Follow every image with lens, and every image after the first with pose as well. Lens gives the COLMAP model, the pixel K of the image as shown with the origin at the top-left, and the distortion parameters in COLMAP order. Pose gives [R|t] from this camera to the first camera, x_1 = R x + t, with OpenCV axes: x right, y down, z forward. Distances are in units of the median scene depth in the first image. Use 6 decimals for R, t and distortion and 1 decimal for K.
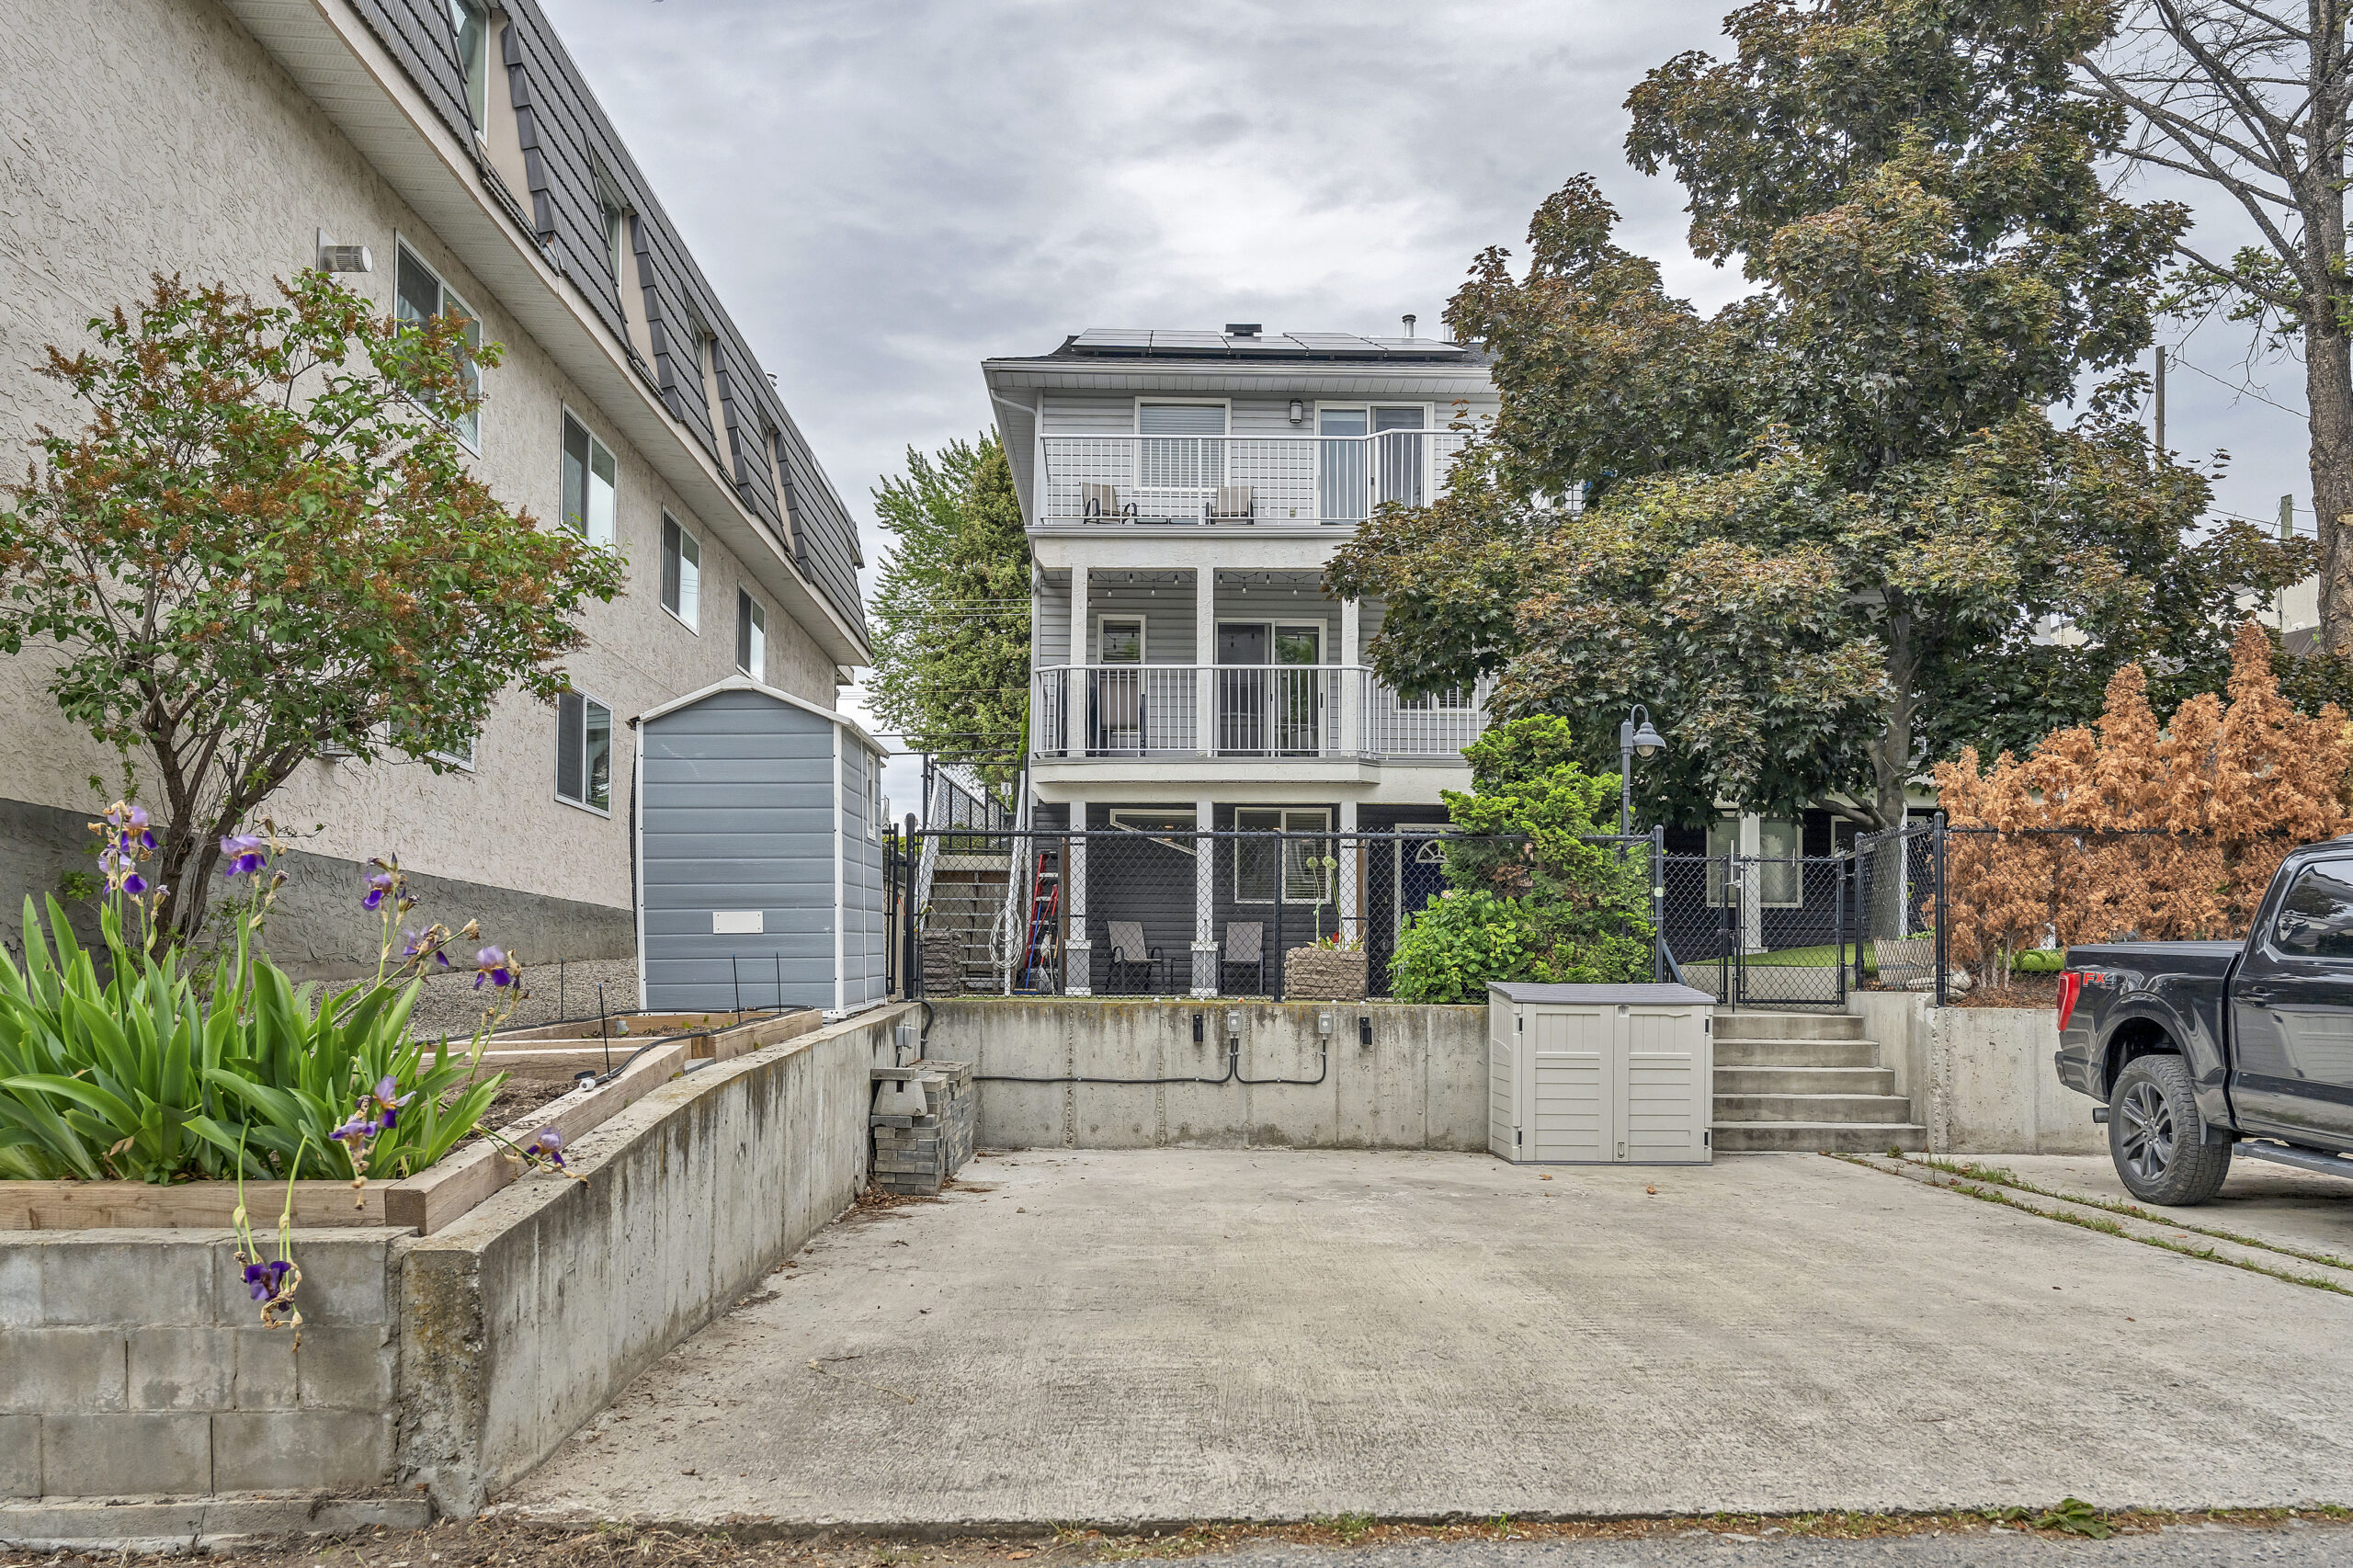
lens RADIAL K [[1823.3, 0, 1176.0], [0, 1823.3, 964.5], [0, 0, 1]] dist [-0.007600, 0.000854]
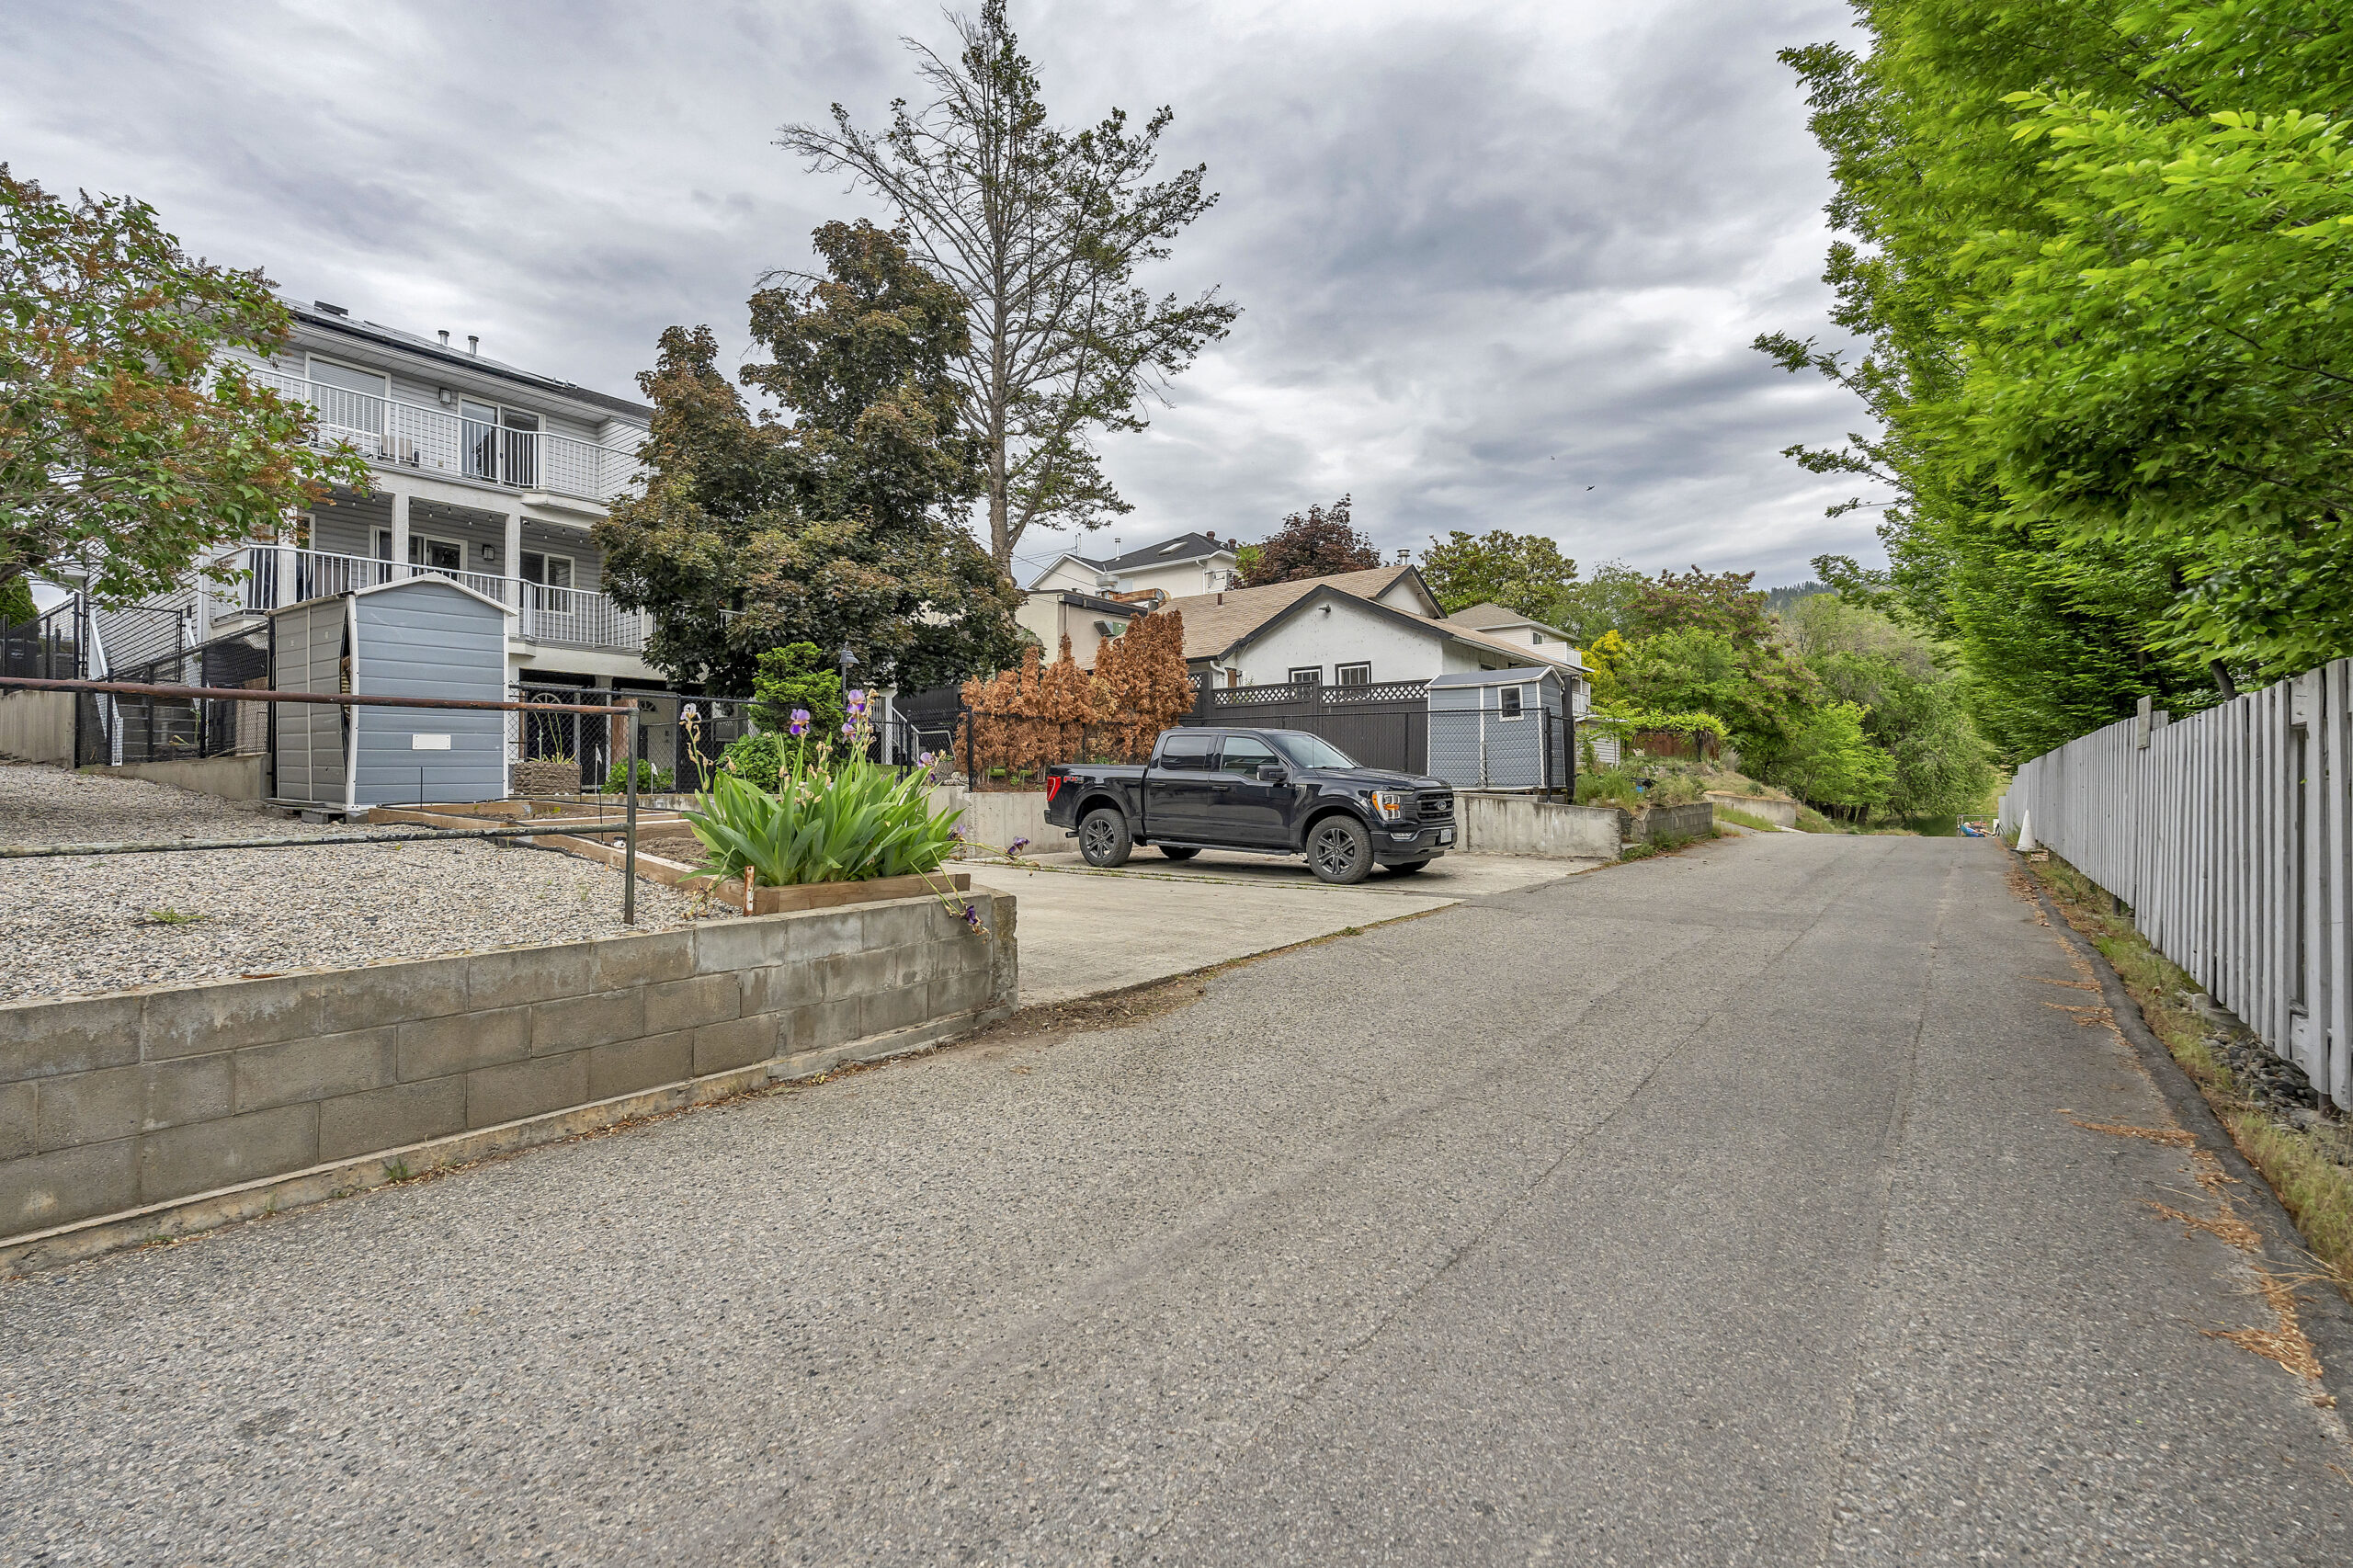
lens RADIAL K [[1062.4, 0, 1176.5], [0, 1062.4, 784.0], [0, 0, 1]] dist [0.000434, 0.000736]
pose [[0.620994, -0.004194, 0.783804, -0.261804], [-0.003611, 0.999960, 0.008212, 0.000702], [-0.783807, -0.007930, 0.620954, 0.000814]]
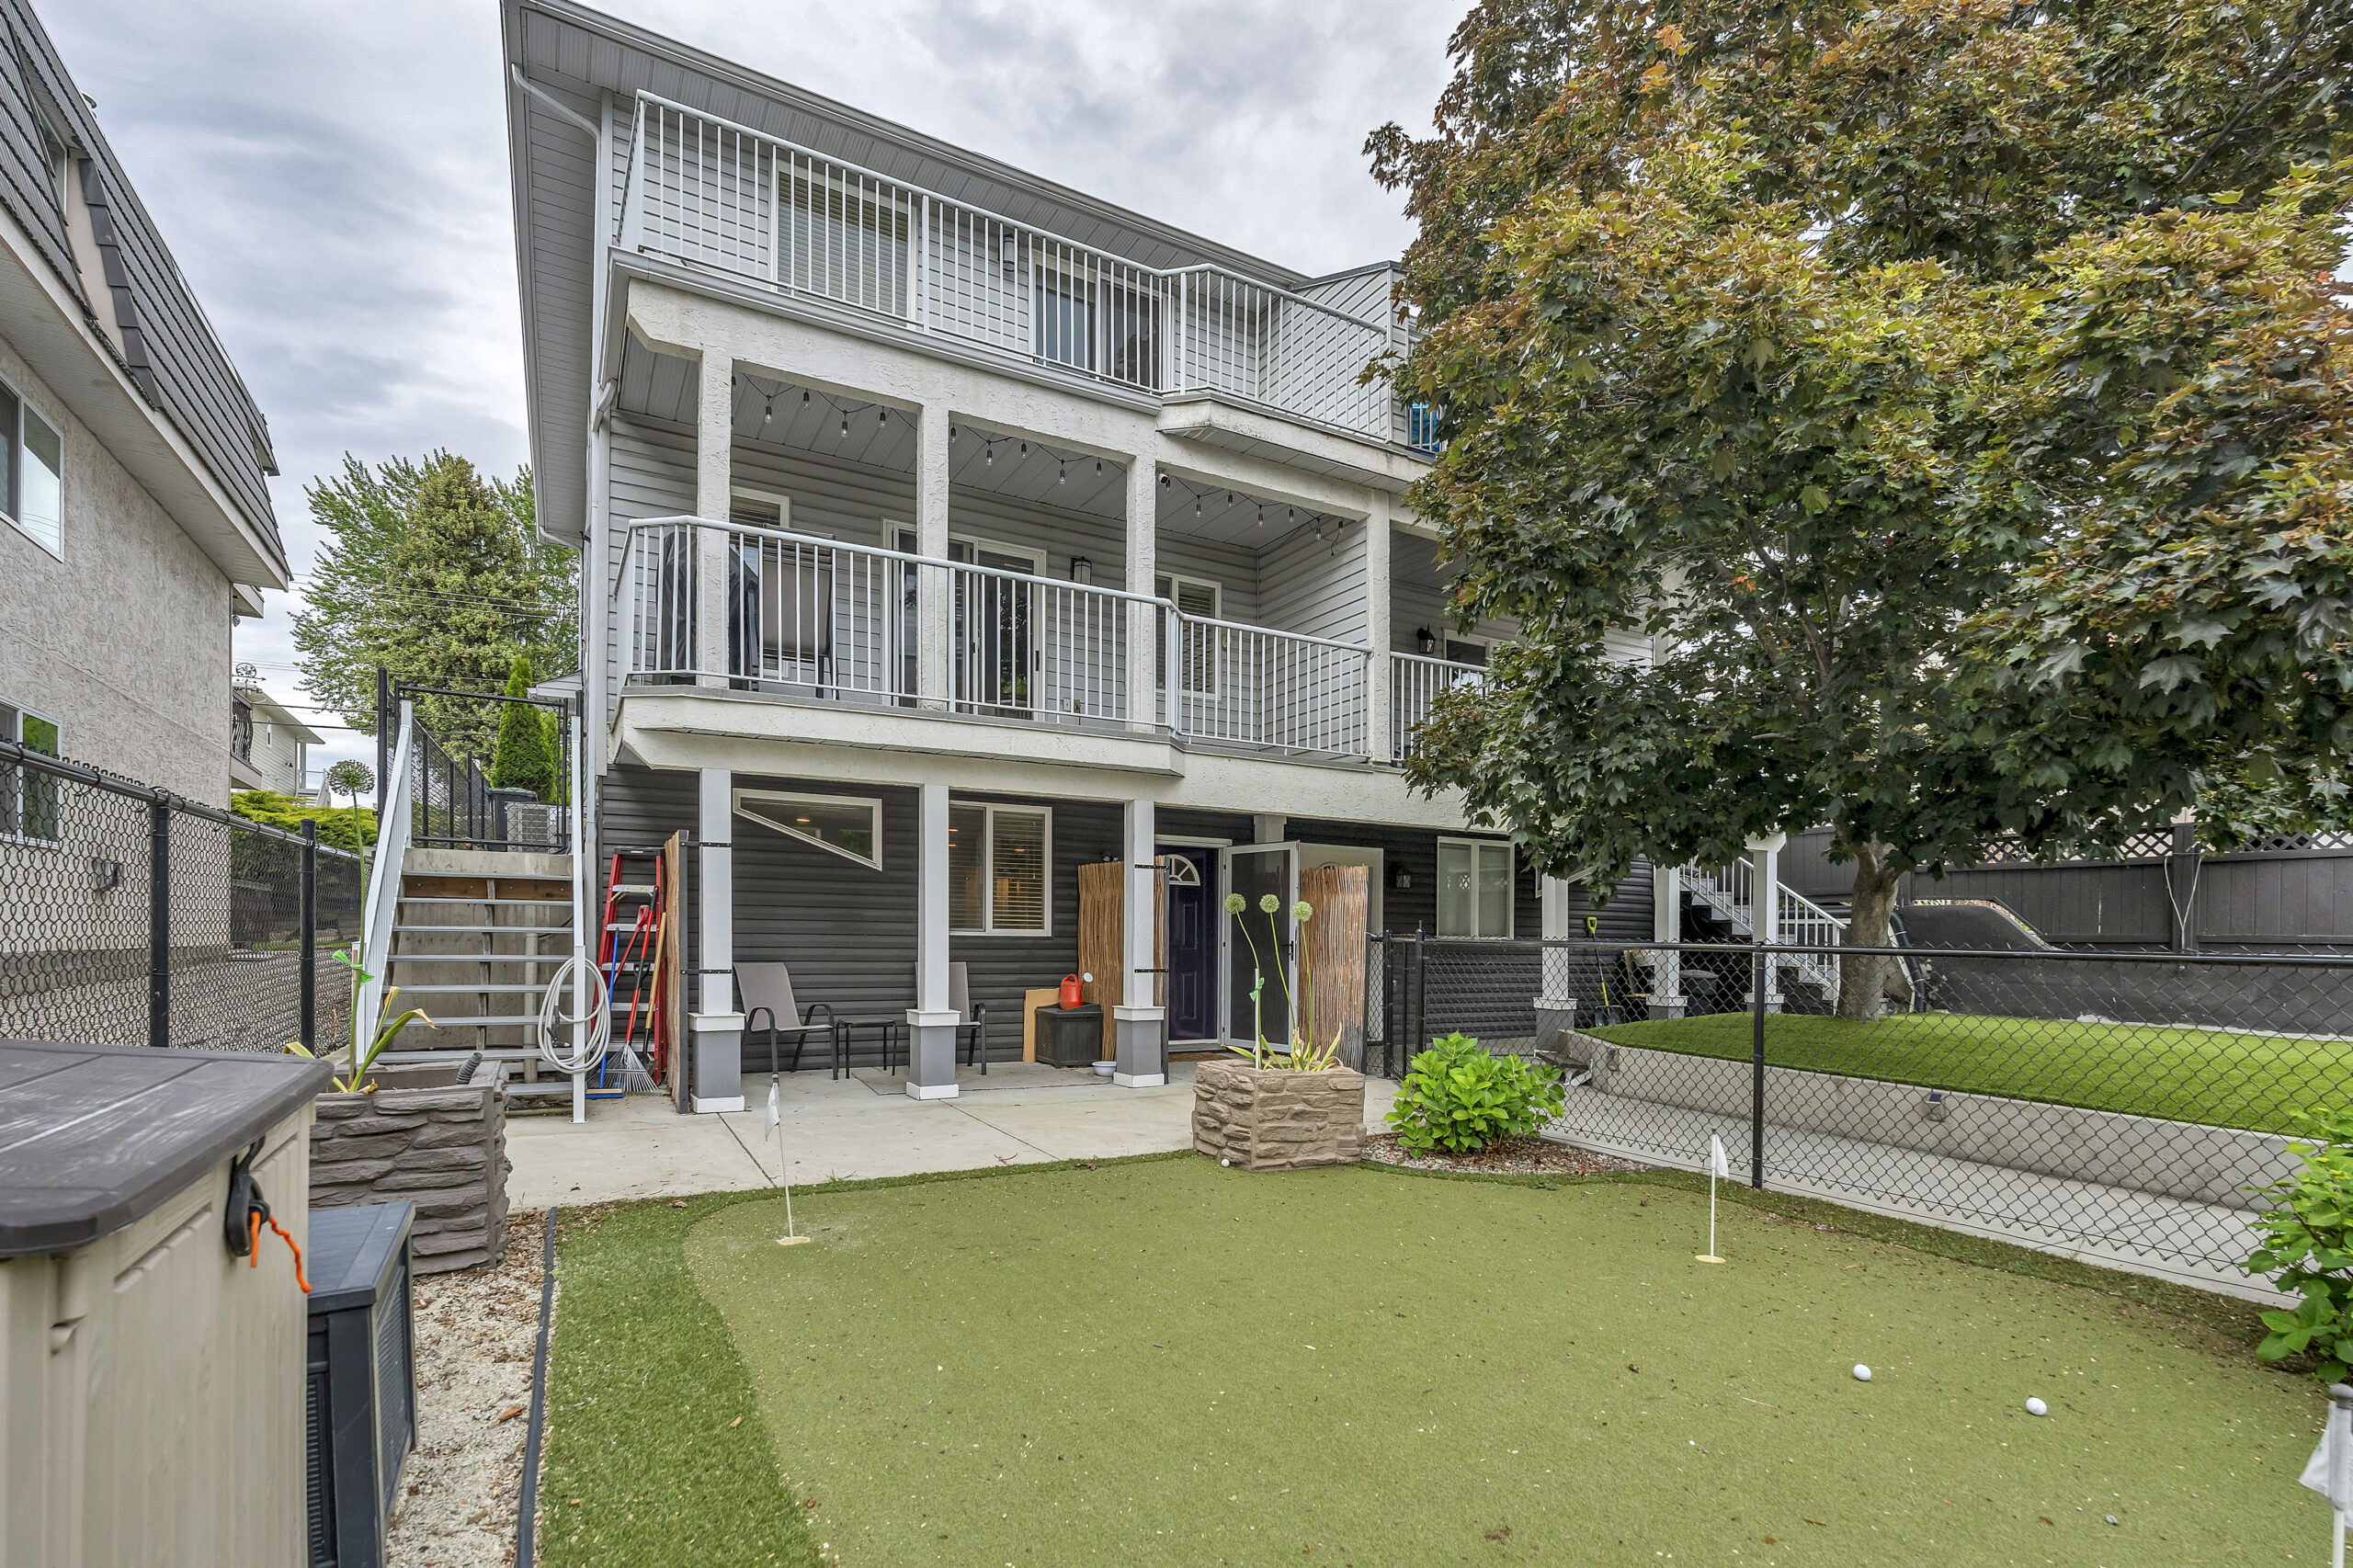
lens RADIAL K [[1106.7, 0, 1177.4], [0, 1106.7, 951.8], [0, 0, 1]] dist [0.001172, 0.000120]
pose [[0.880148, -0.003001, 0.474691, -0.090654], [-0.013957, 0.999384, 0.032195, -0.045785], [-0.474495, -0.034961, 0.879564, 0.624979]]
